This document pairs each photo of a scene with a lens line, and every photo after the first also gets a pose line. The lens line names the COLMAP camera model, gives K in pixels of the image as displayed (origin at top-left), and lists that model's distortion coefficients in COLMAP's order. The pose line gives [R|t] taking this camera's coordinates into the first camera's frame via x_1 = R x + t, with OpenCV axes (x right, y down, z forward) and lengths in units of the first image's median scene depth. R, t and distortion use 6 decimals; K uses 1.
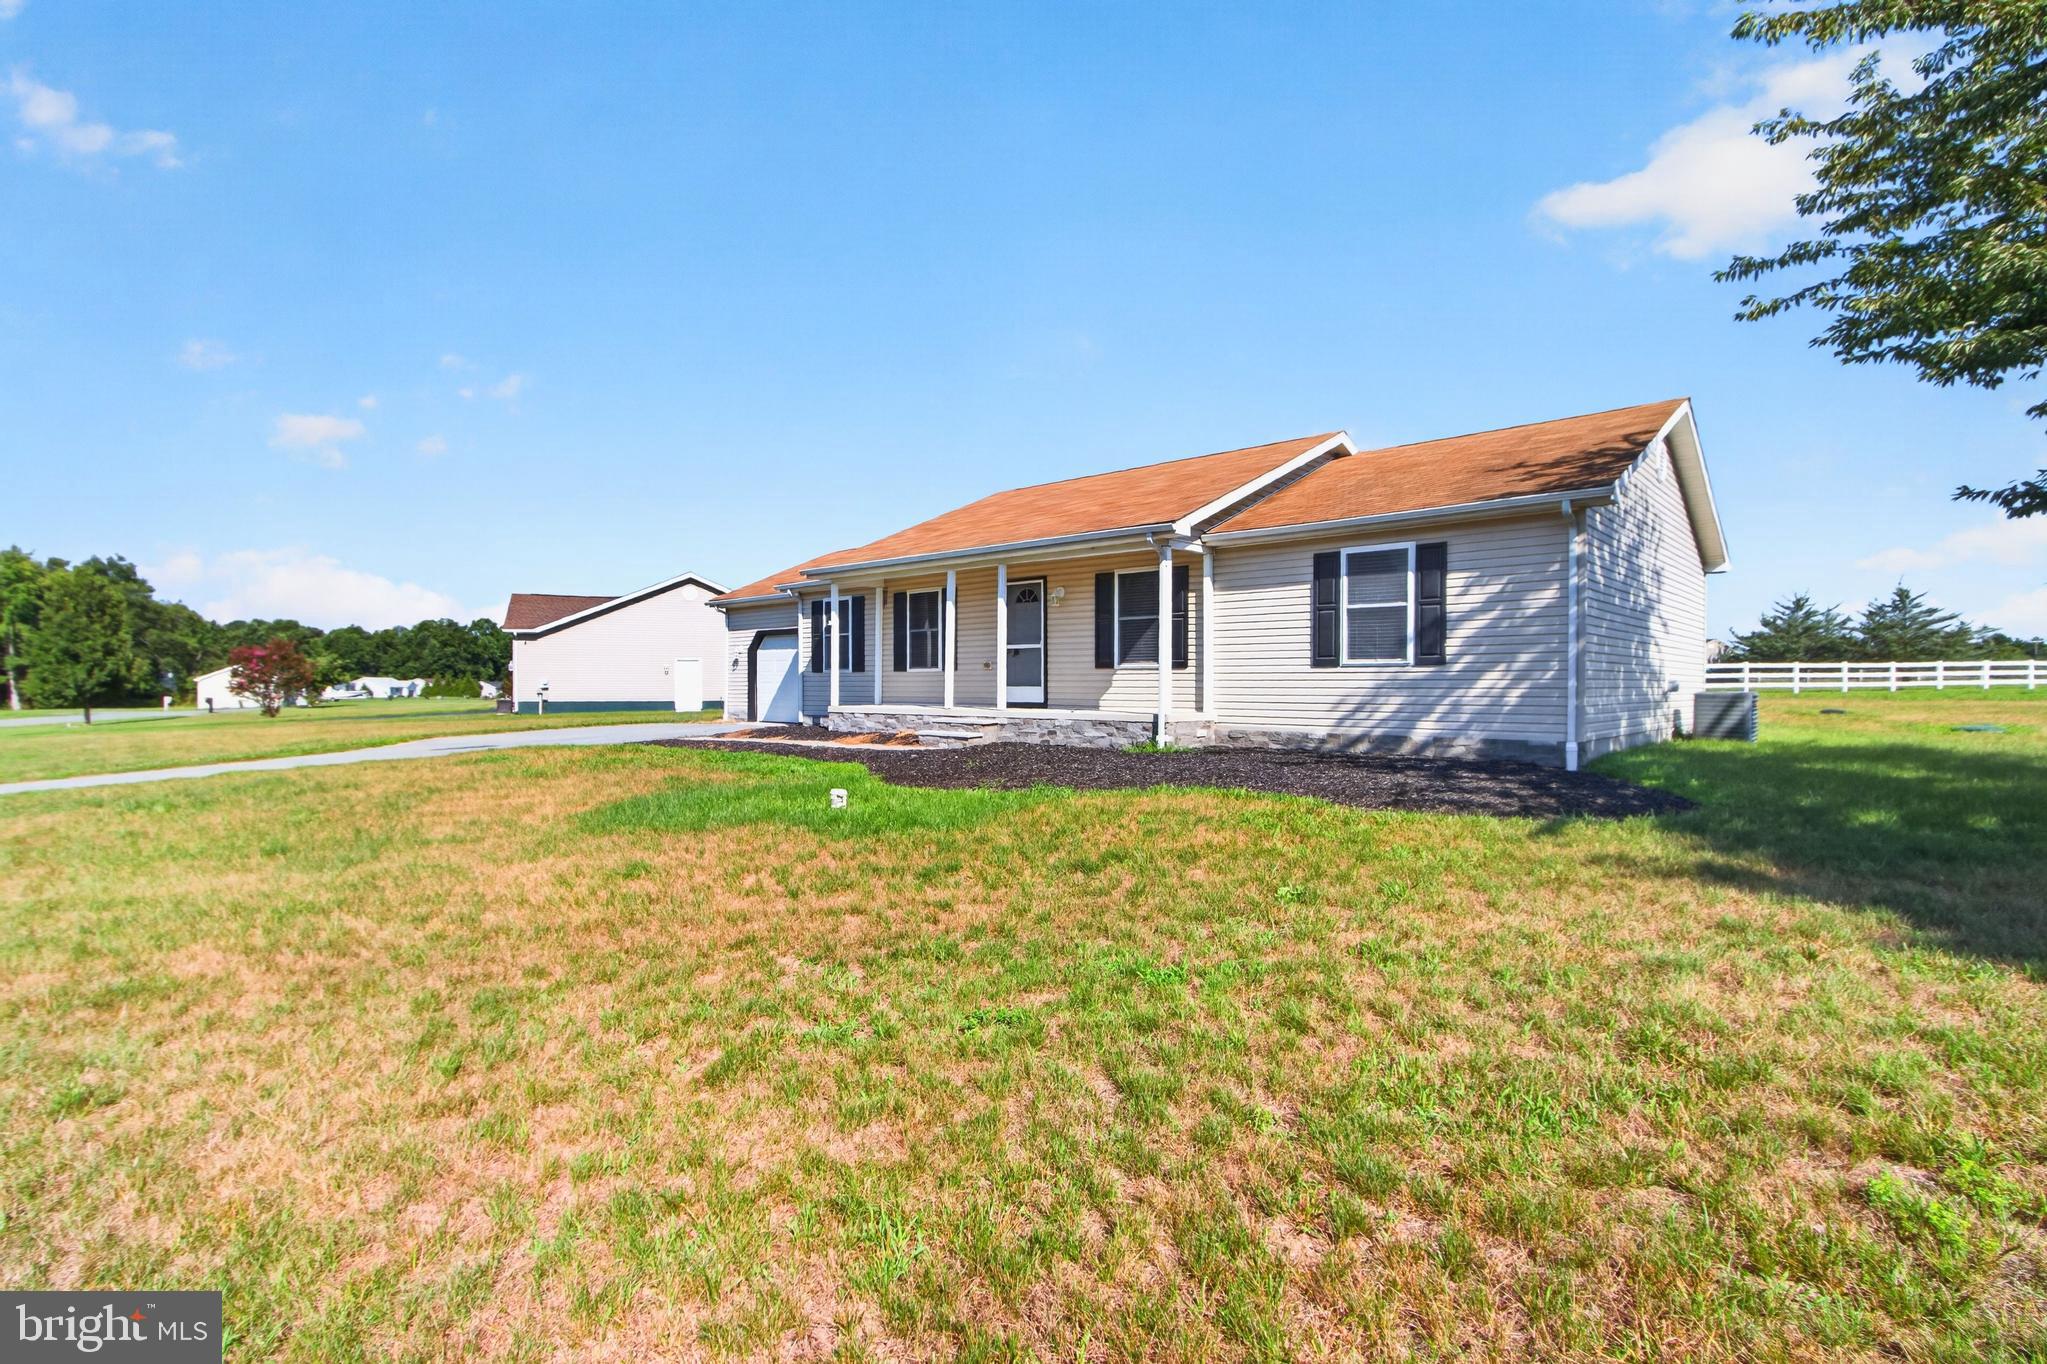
lens RADIAL K [[957.3, 0, 1023.5], [0, 957.3, 682.0], [0, 0, 1]] dist [-0.003250, -0.000185]
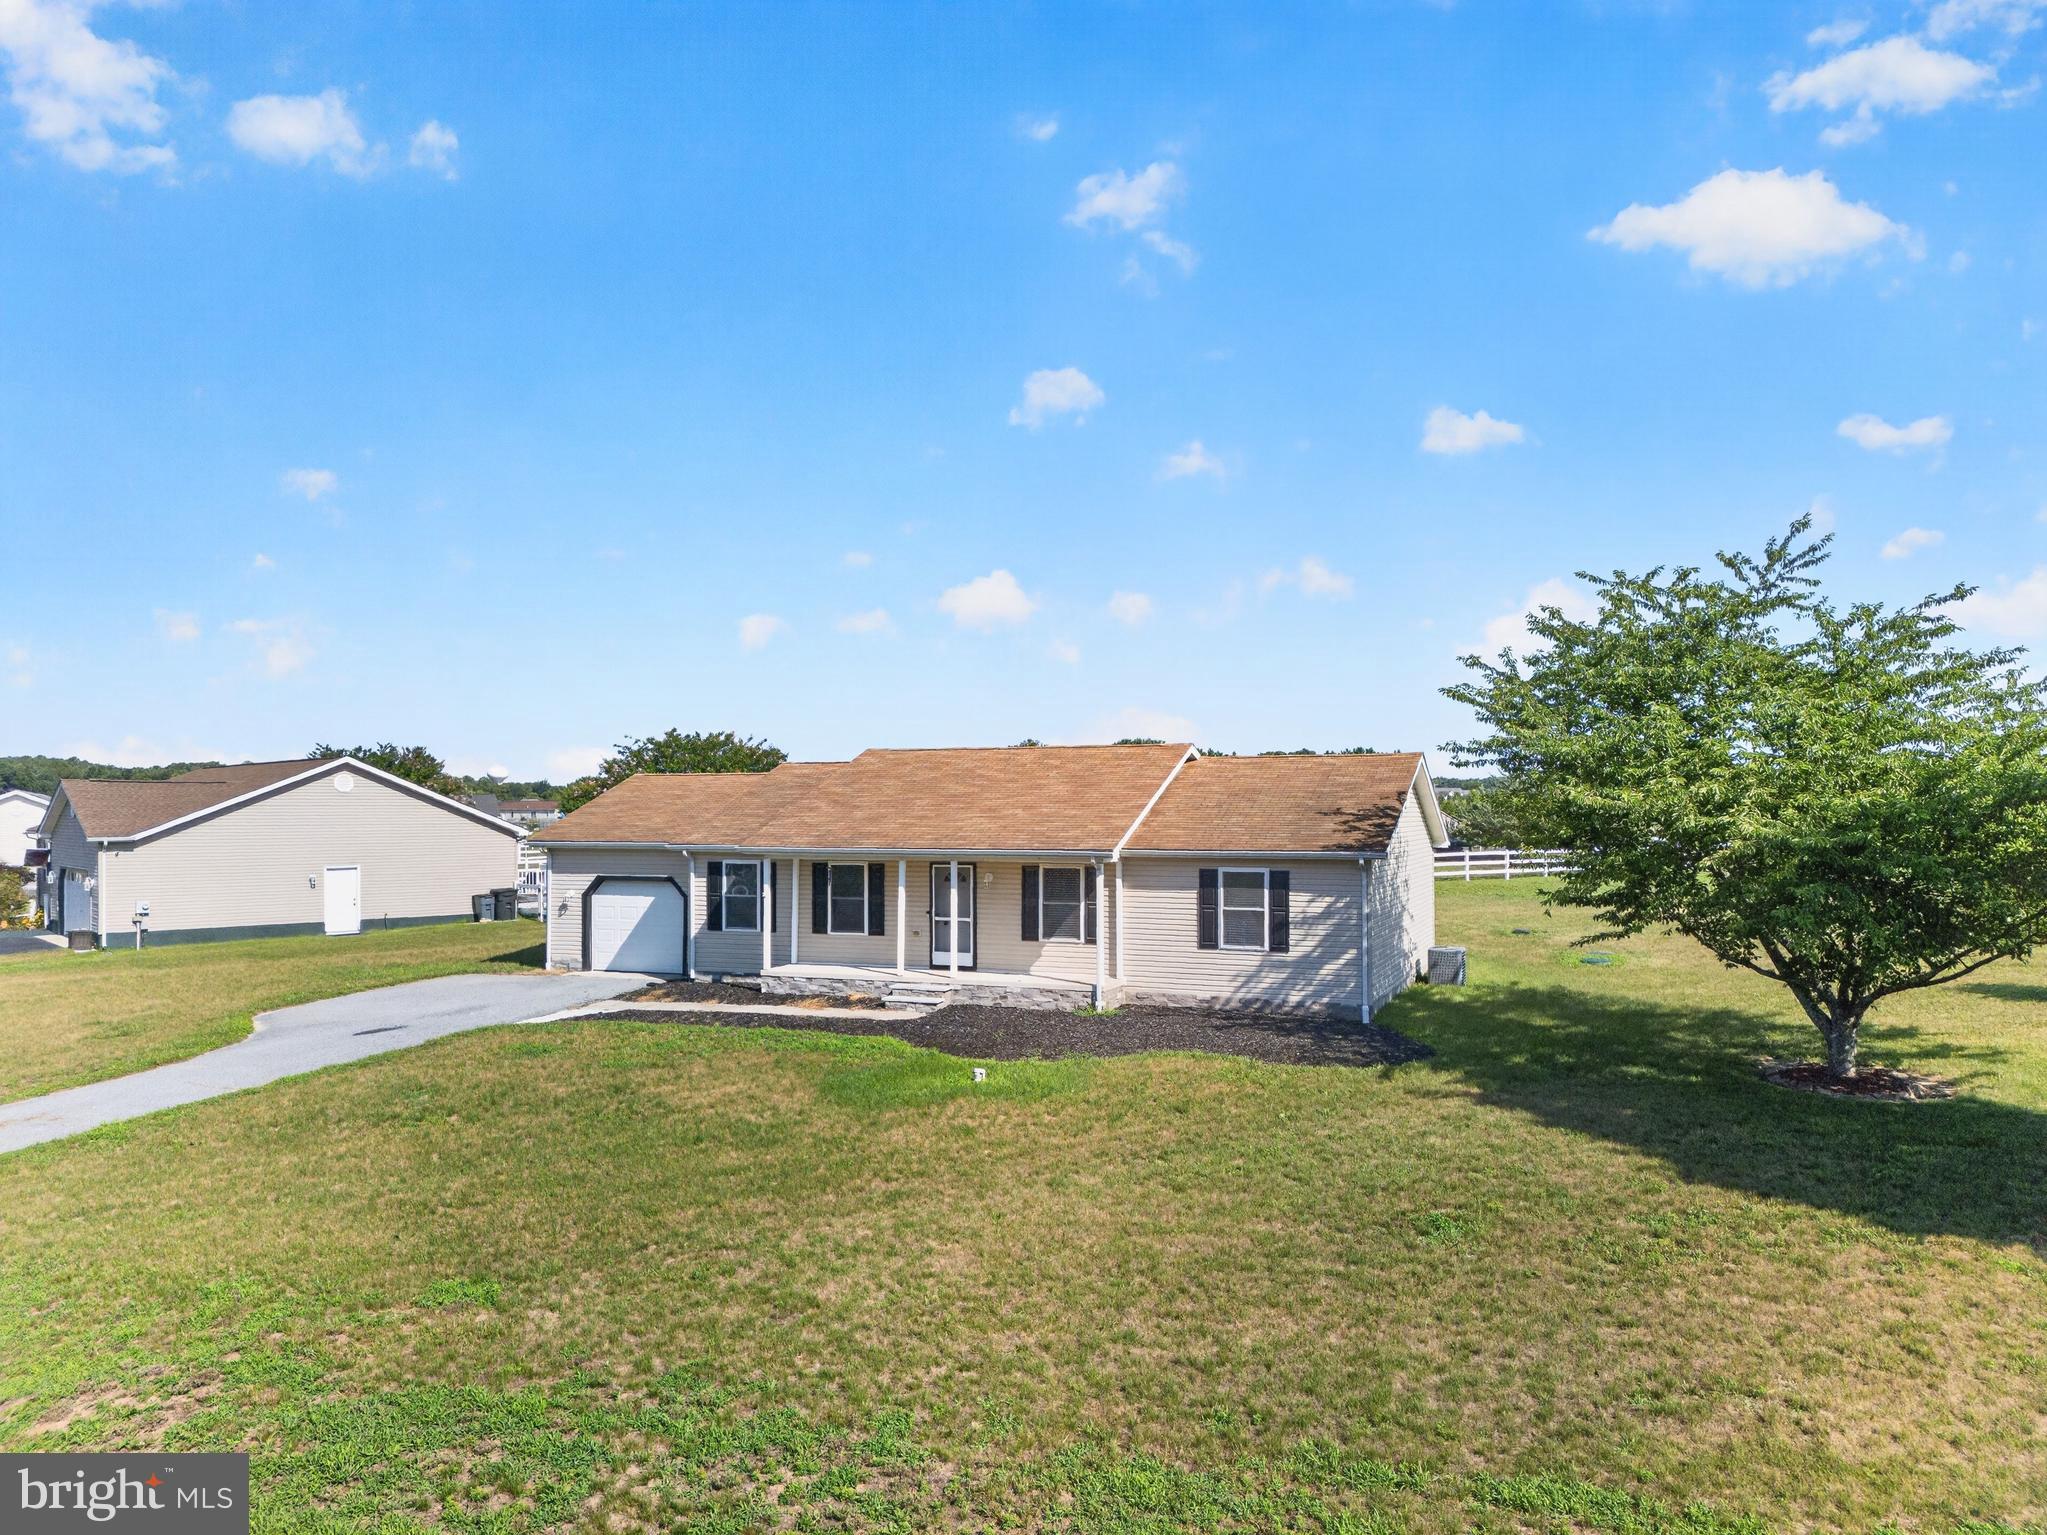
lens RADIAL K [[1432.6, 0, 1026.8], [0, 1432.6, 773.7], [0, 0, 1]] dist [0.084021, -0.089492]
pose [[0.941028, -0.001102, 0.338328, -0.620801], [0.004204, 0.999956, -0.008435, -0.242588], [-0.338304, 0.009360, 0.940990, -0.869318]]
